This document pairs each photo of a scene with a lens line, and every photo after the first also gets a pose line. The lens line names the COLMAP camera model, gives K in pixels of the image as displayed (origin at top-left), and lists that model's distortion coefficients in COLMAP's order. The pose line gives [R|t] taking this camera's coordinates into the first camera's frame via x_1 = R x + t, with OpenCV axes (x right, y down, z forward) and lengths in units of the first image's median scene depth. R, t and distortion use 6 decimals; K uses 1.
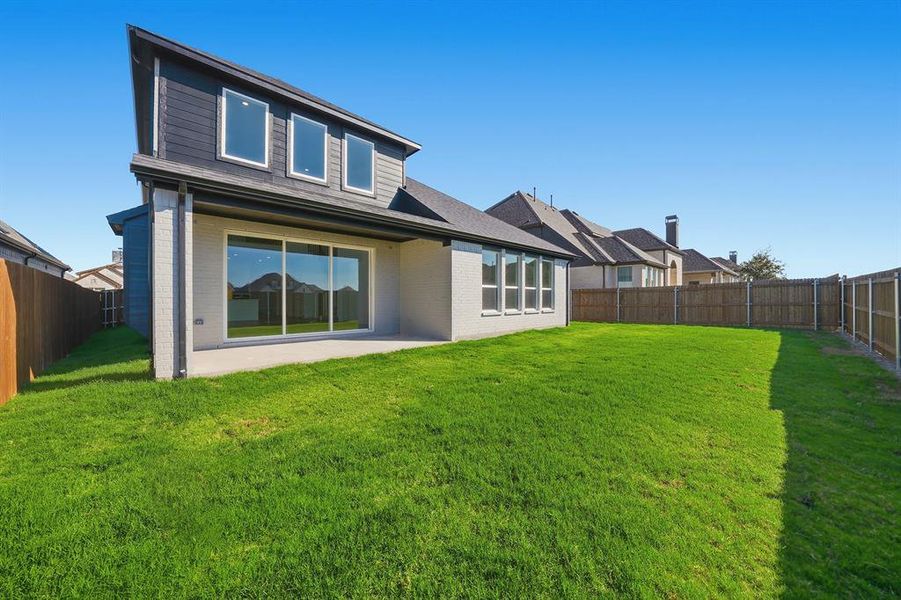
lens RADIAL K [[318.4, 0, 456.2], [0, 318.4, 295.6], [0, 0, 1]] dist [-0.025840, 0.006571]
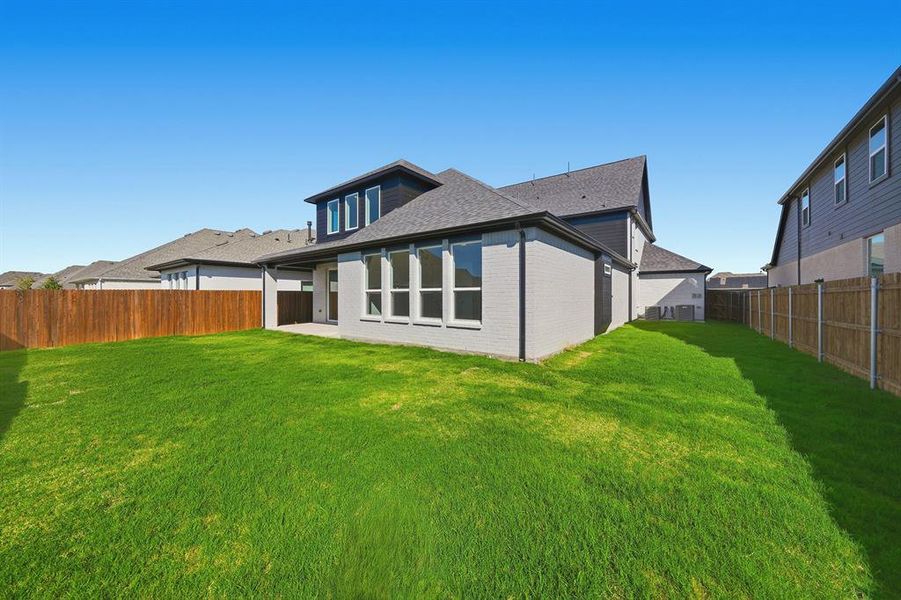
lens RADIAL K [[318.4, 0, 456.2], [0, 318.4, 295.6], [0, 0, 1]] dist [-0.025840, 0.006571]
pose [[0.178058, -0.016750, -0.983877, 0.970874], [-0.000655, 0.999853, -0.017140, 0.002140], [0.984020, 0.003696, 0.178021, 0.953800]]
